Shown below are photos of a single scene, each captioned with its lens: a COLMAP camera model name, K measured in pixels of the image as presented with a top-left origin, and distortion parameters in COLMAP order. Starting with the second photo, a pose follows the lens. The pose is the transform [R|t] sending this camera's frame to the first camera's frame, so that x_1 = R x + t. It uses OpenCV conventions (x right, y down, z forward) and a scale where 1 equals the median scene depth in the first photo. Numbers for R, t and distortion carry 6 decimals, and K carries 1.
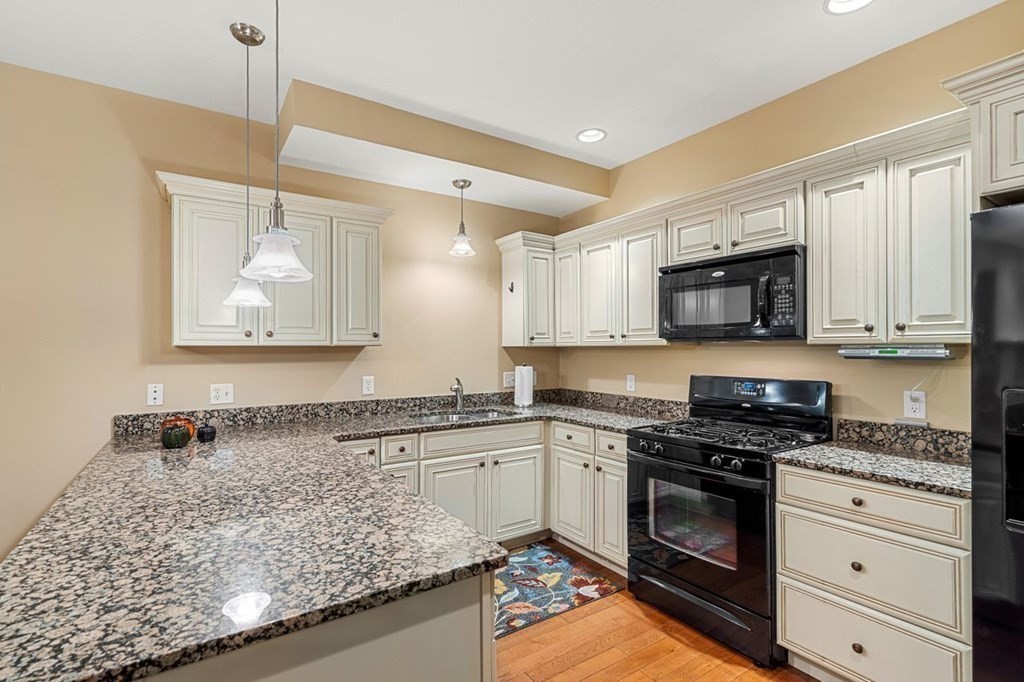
lens RADIAL K [[476.4, 0, 506.2], [0, 476.4, 344.4], [0, 0, 1]] dist [-0.002721, 0.001265]
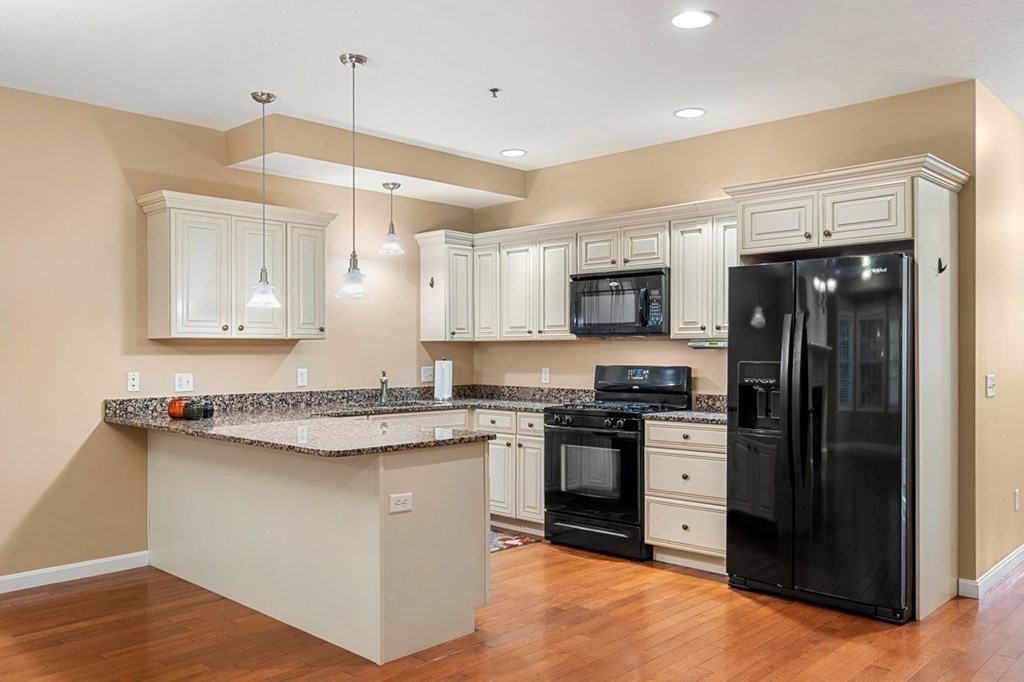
lens RADIAL K [[821.1, 0, 515.8], [0, 821.1, 346.2], [0, 0, 1]] dist [0.008680, -0.009264]
pose [[0.973296, 0.002685, 0.229539, -0.291065], [-0.003352, 0.999991, 0.002516, 0.013678], [-0.229530, -0.003218, 0.973296, -0.998281]]
